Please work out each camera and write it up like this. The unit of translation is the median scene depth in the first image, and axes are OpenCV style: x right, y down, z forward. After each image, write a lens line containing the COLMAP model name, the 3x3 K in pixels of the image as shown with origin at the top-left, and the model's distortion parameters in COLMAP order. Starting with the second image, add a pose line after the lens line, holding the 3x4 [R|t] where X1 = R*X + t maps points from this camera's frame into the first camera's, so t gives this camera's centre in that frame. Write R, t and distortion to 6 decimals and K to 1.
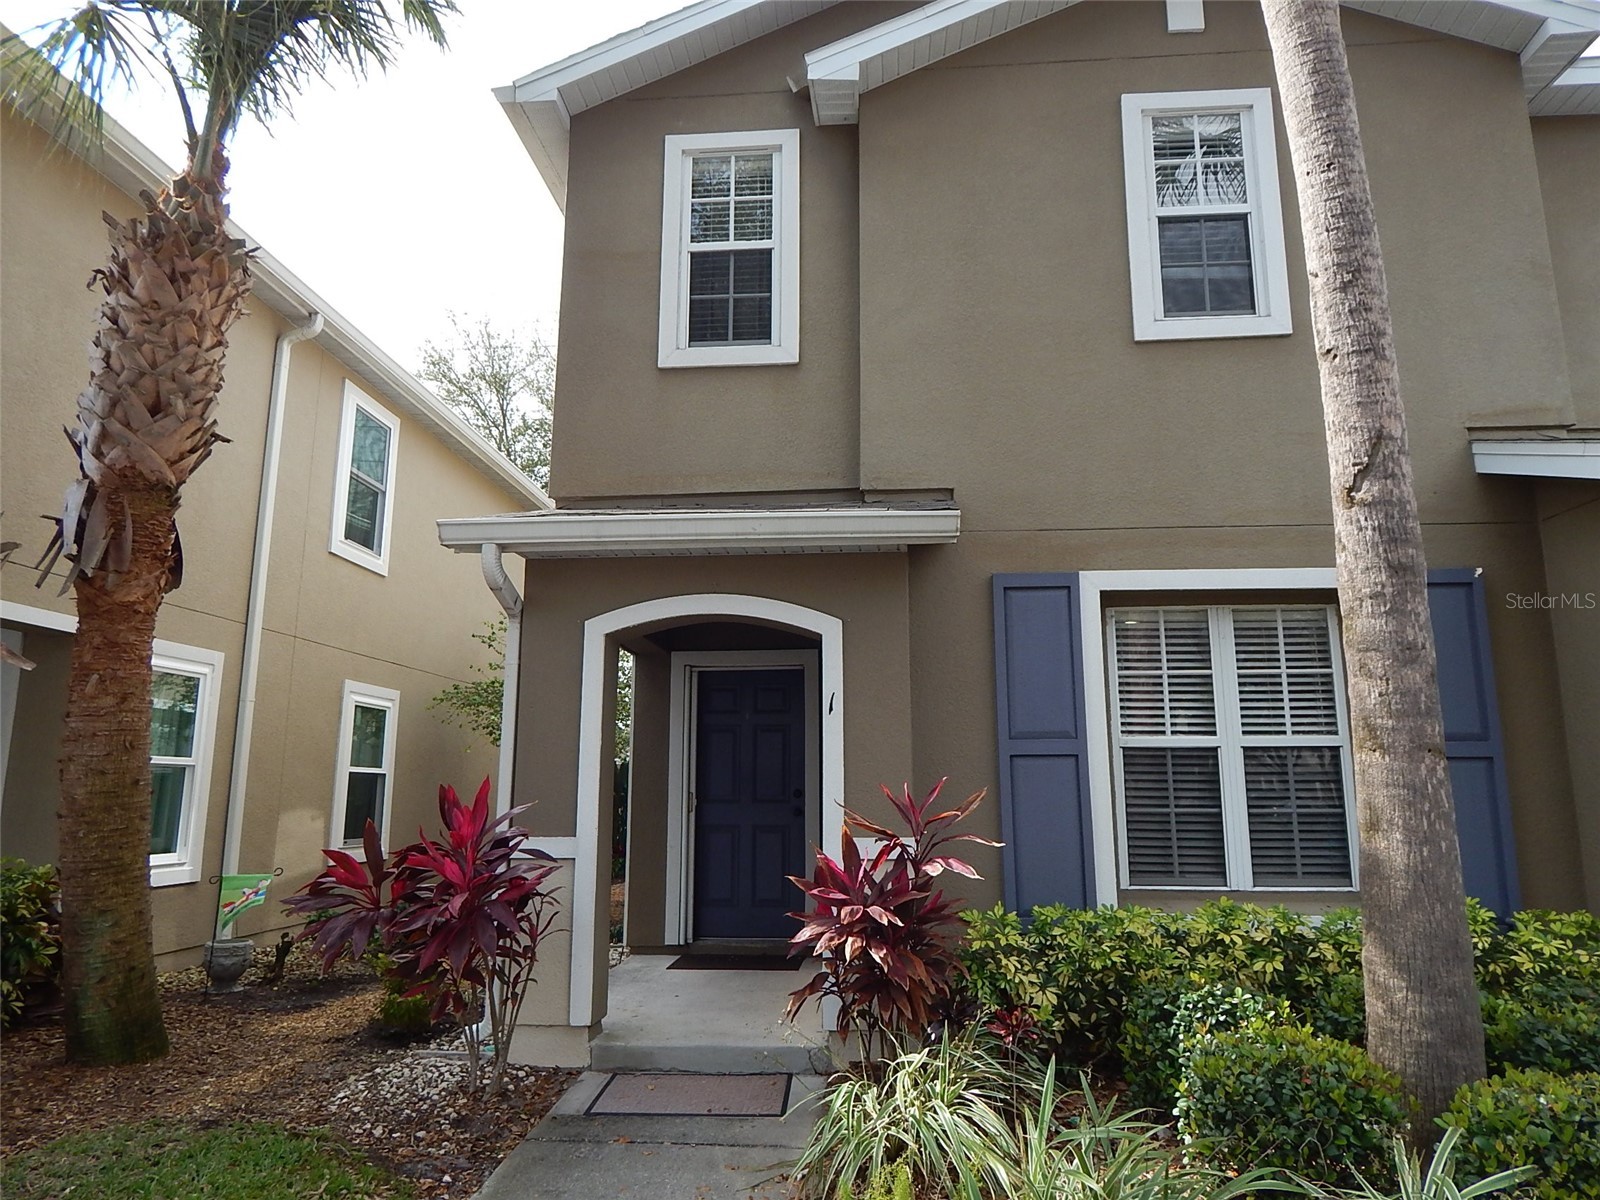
lens RADIAL K [[1051.7, 0, 800.0], [0, 1051.7, 600.0], [0, 0, 1]] dist [0.000290, -0.006639]
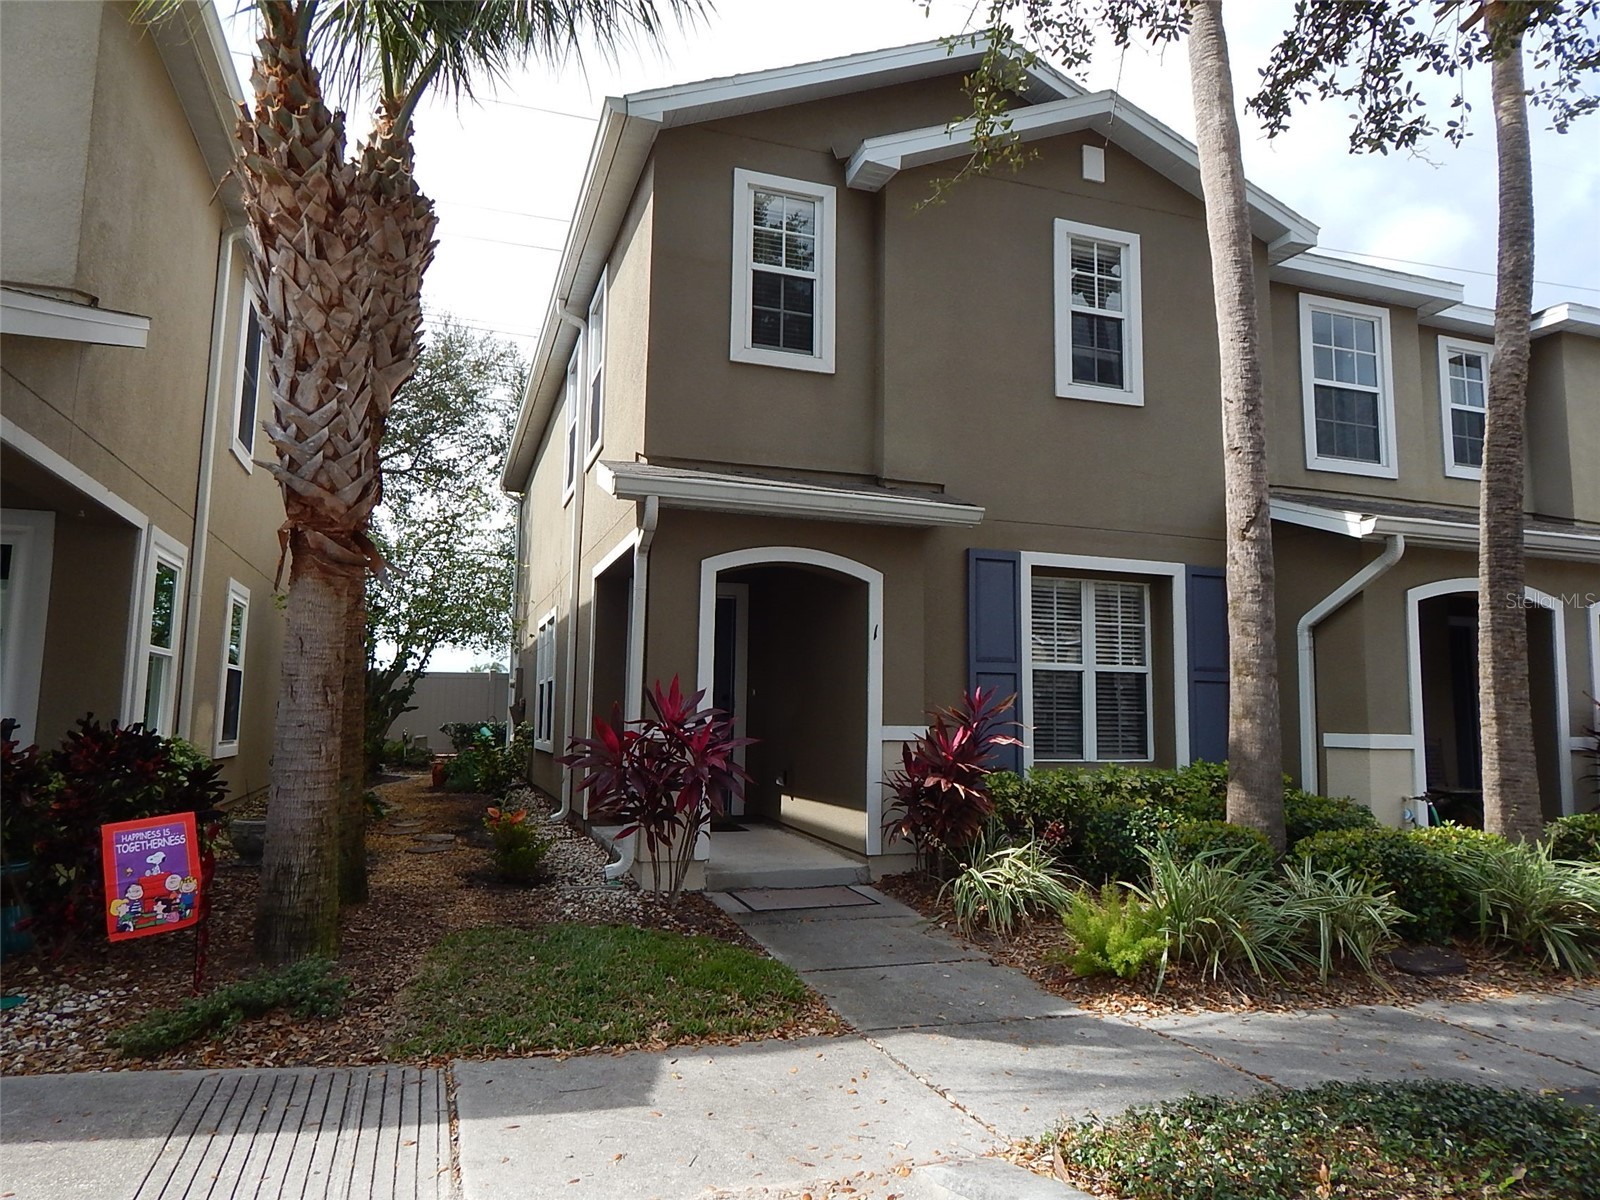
lens RADIAL K [[1051.7, 0, 800.0], [0, 1051.7, 600.0], [0, 0, 1]] dist [0.000290, -0.006639]
pose [[0.915168, 0.058820, 0.398758, -0.599030], [-0.089008, 0.994364, 0.057602, -0.016160], [-0.393122, -0.088209, 0.915245, -0.238660]]
